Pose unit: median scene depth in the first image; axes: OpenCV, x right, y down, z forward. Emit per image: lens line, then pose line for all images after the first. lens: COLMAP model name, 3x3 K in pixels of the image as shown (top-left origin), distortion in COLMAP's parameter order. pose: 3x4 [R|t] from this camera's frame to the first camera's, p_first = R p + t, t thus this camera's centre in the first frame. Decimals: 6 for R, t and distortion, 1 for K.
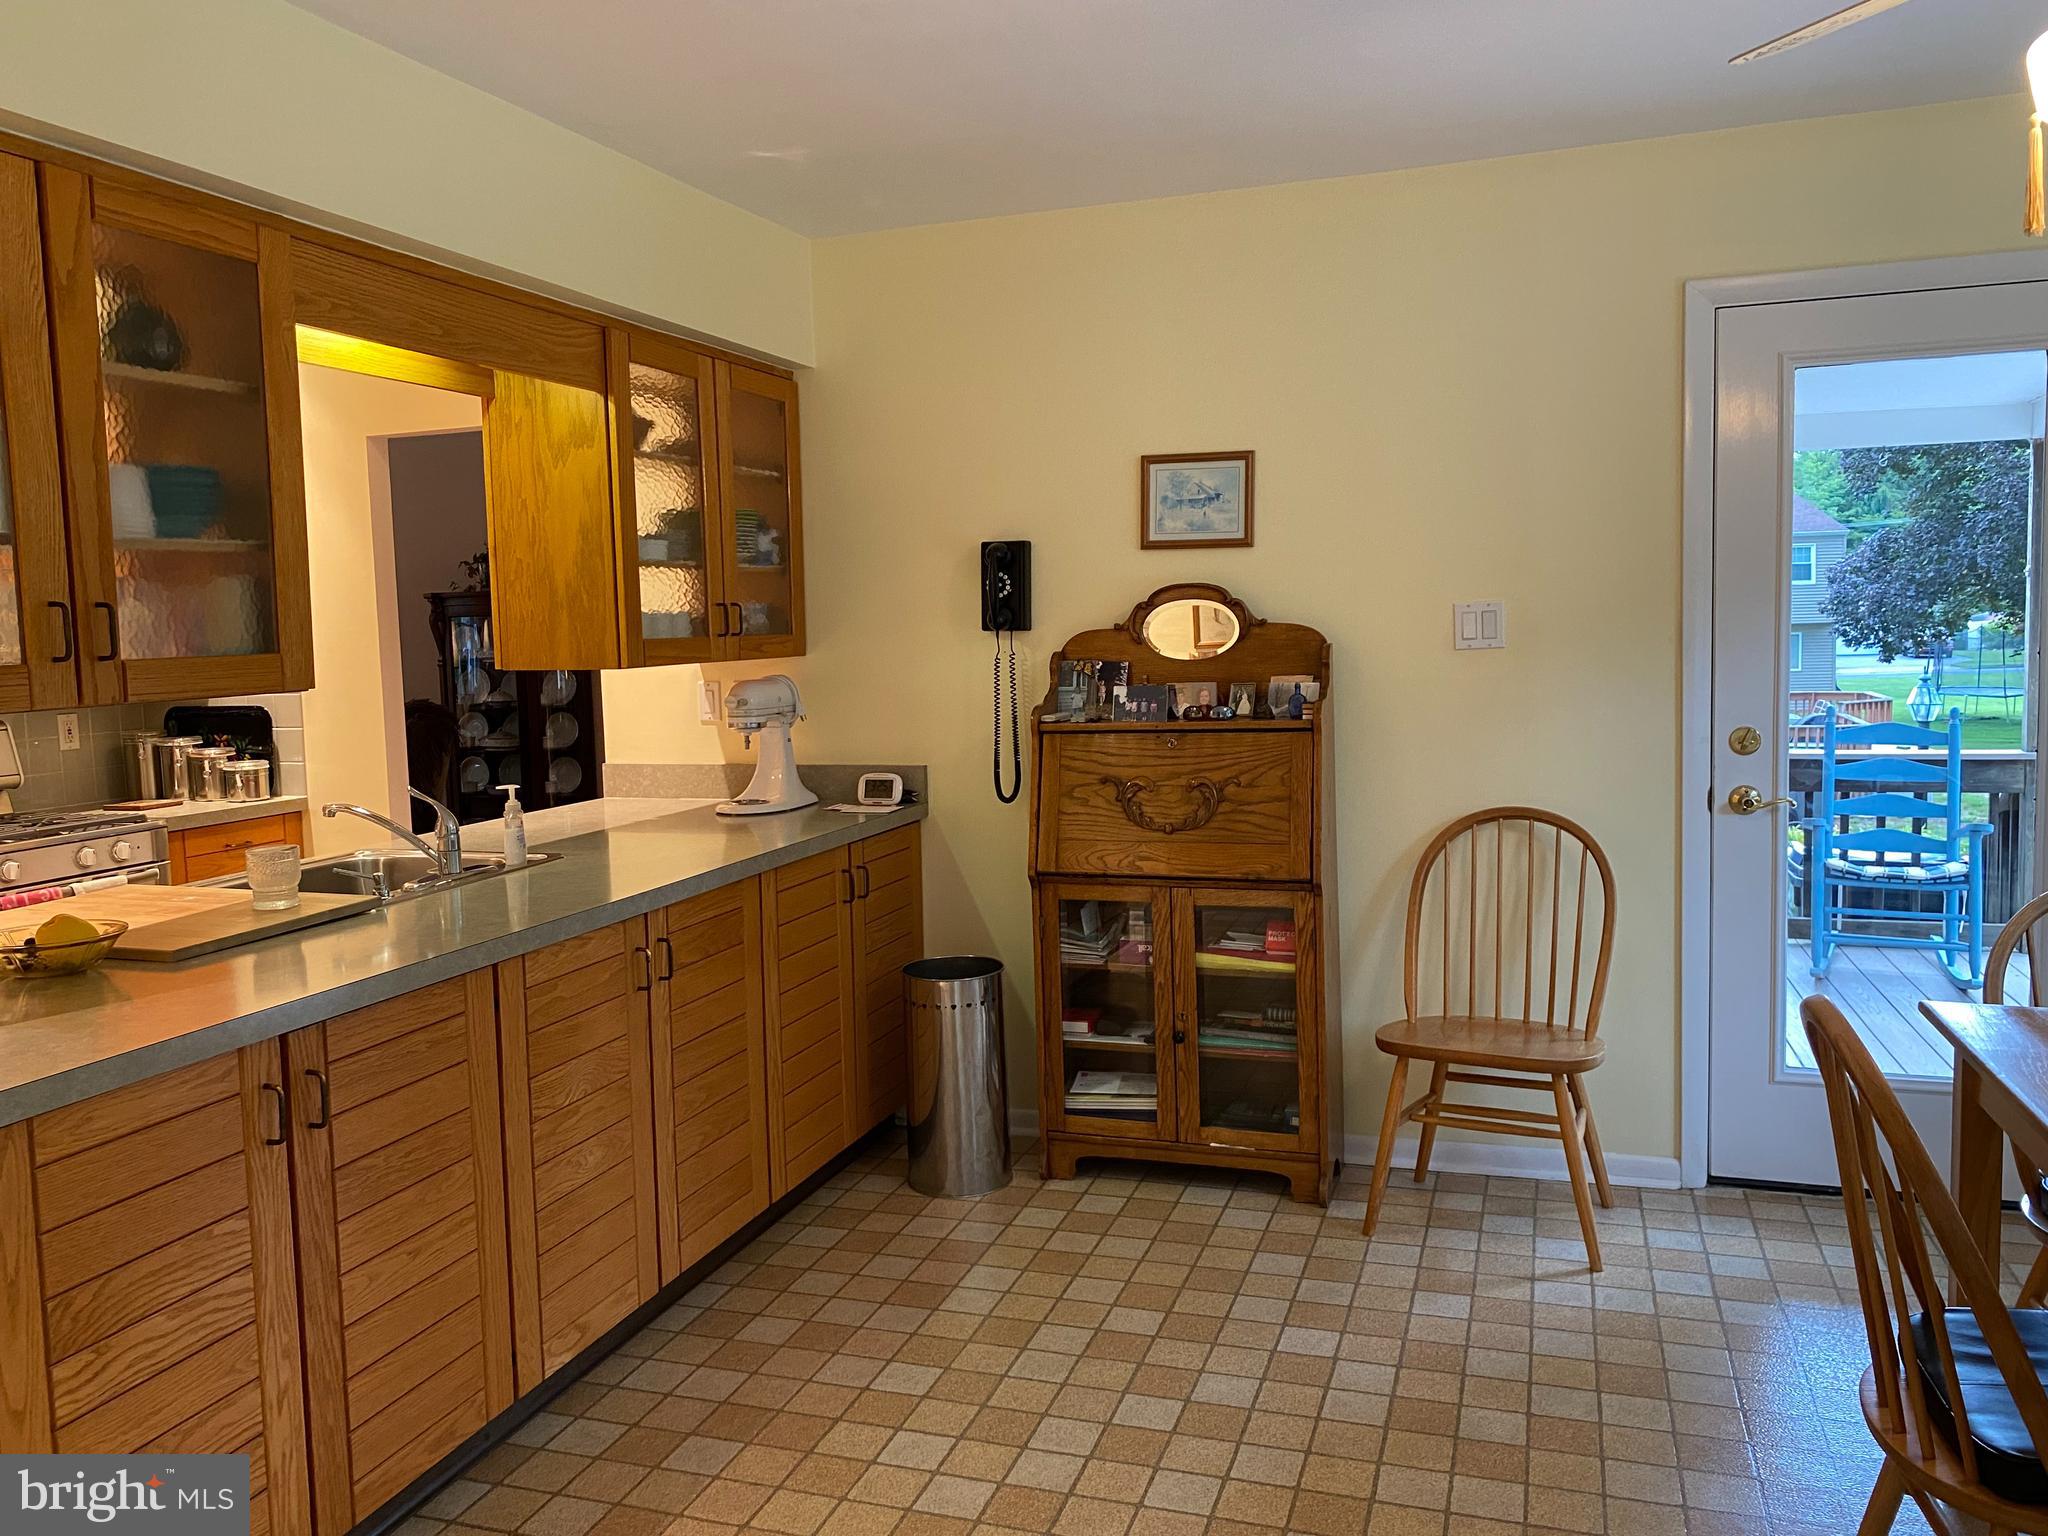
lens RADIAL K [[1548.0, 0, 1019.3], [0, 1548.0, 751.8], [0, 0, 1]] dist [0.022858, -0.022659]
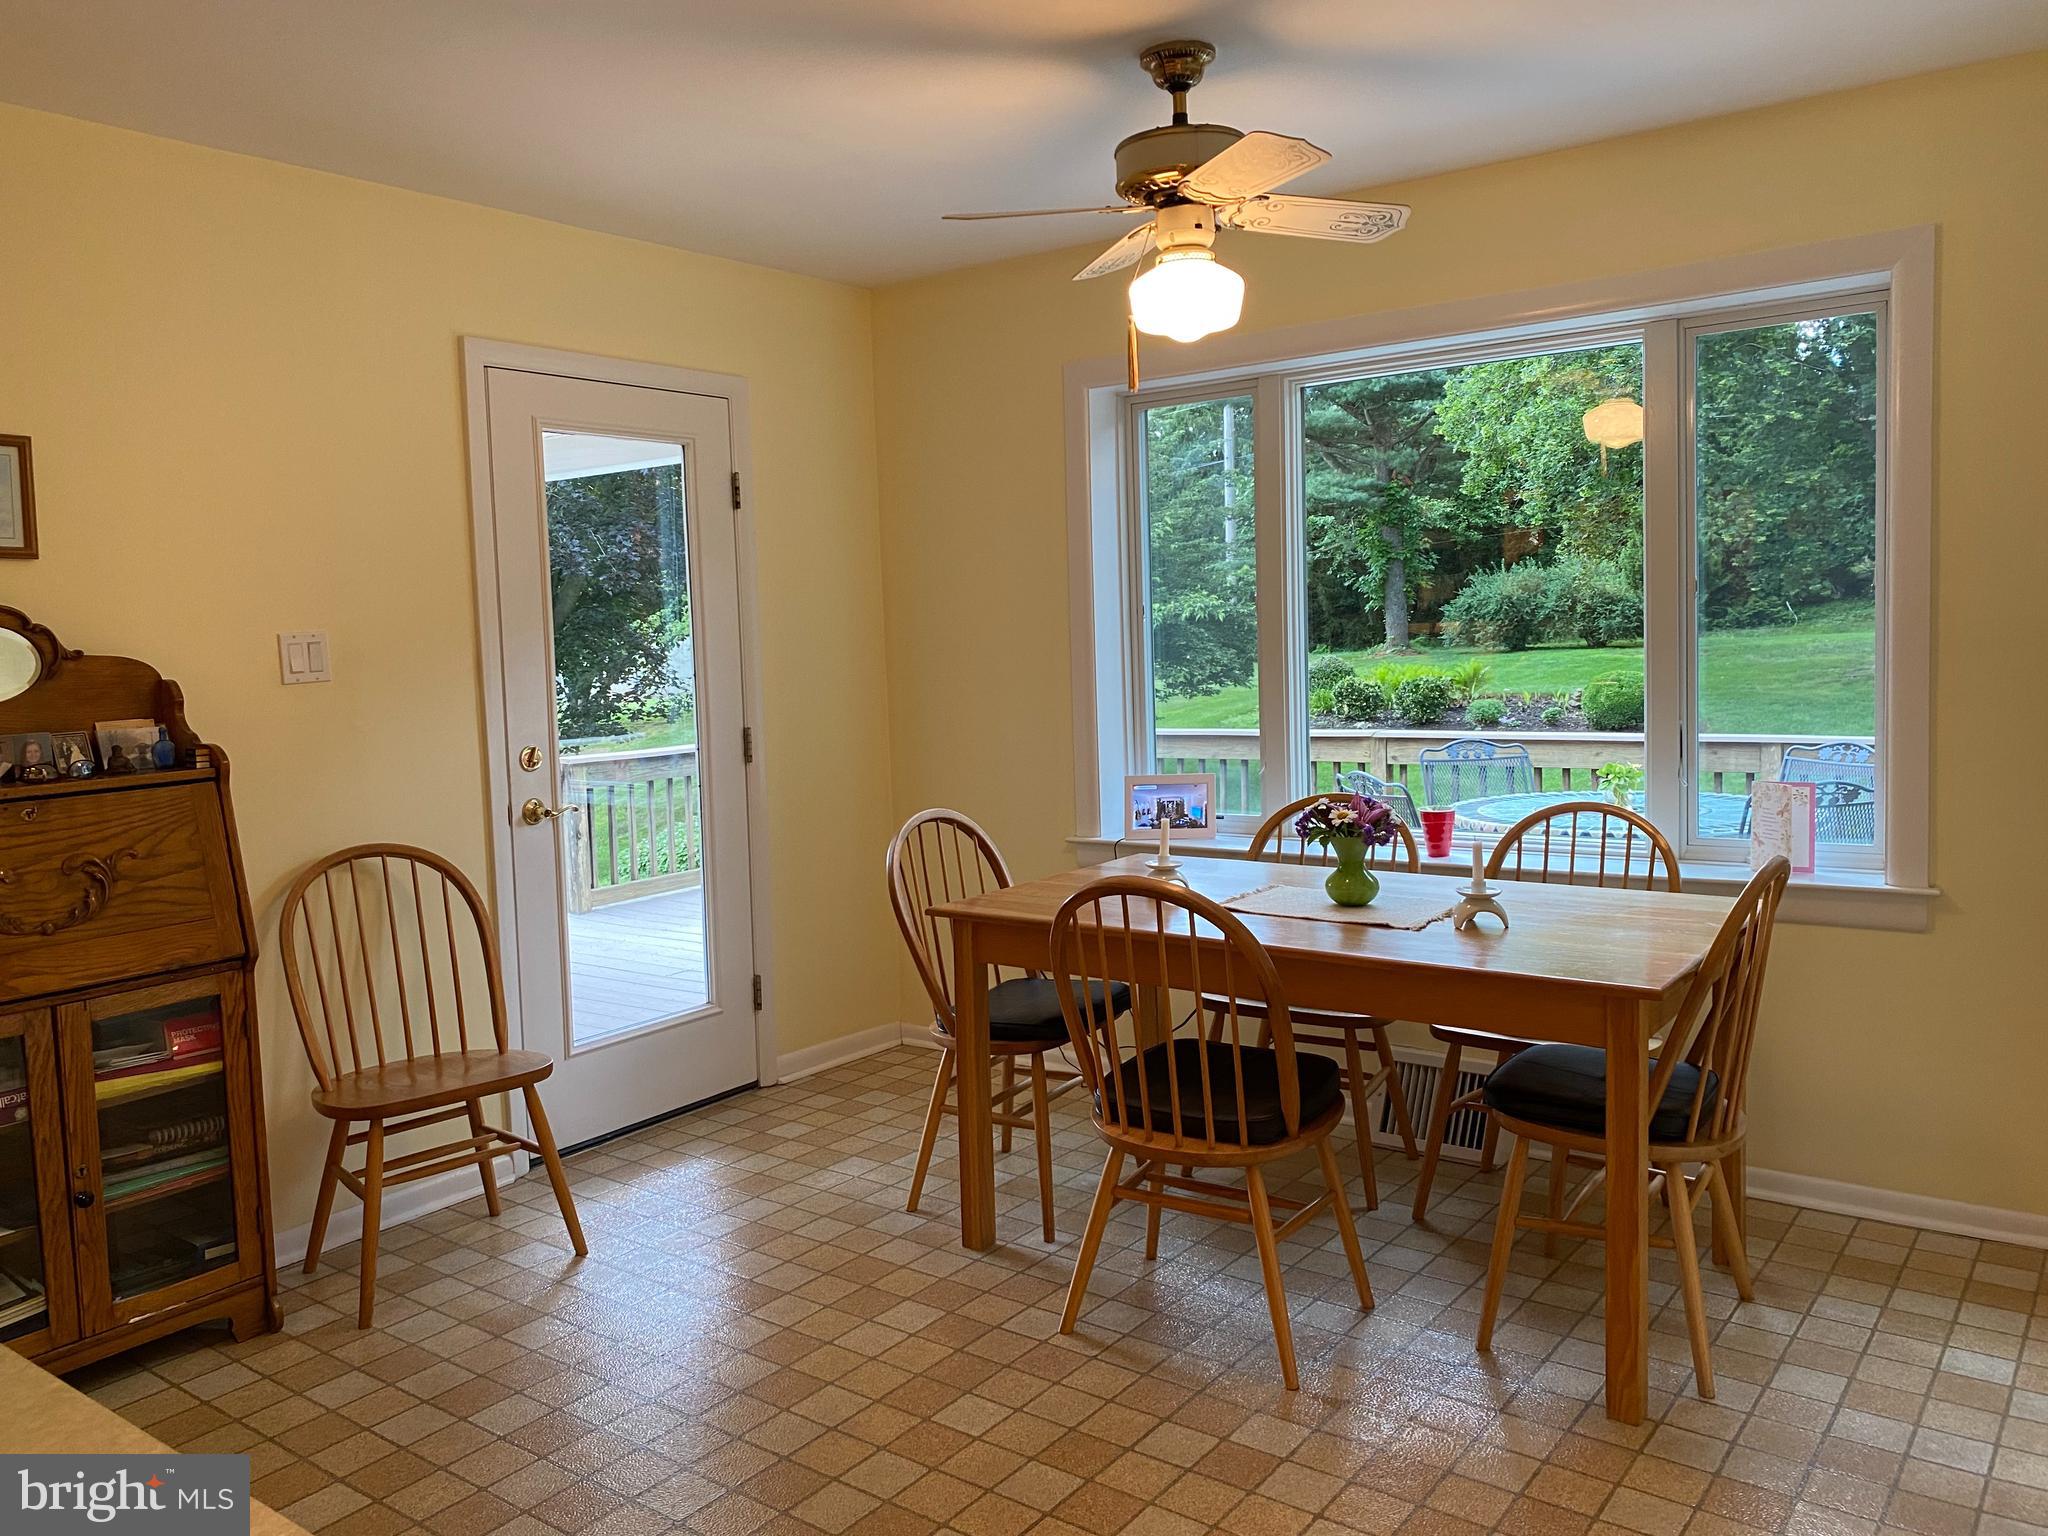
lens RADIAL K [[1548.0, 0, 1014.4], [0, 1548.0, 774.0], [0, 0, 1]] dist [0.022858, -0.022659]
pose [[0.324185, -0.077018, 0.942853, -0.461782], [0.105246, 0.993429, 0.044962, -0.009203], [-0.940121, 0.084656, 0.330160, 0.307051]]
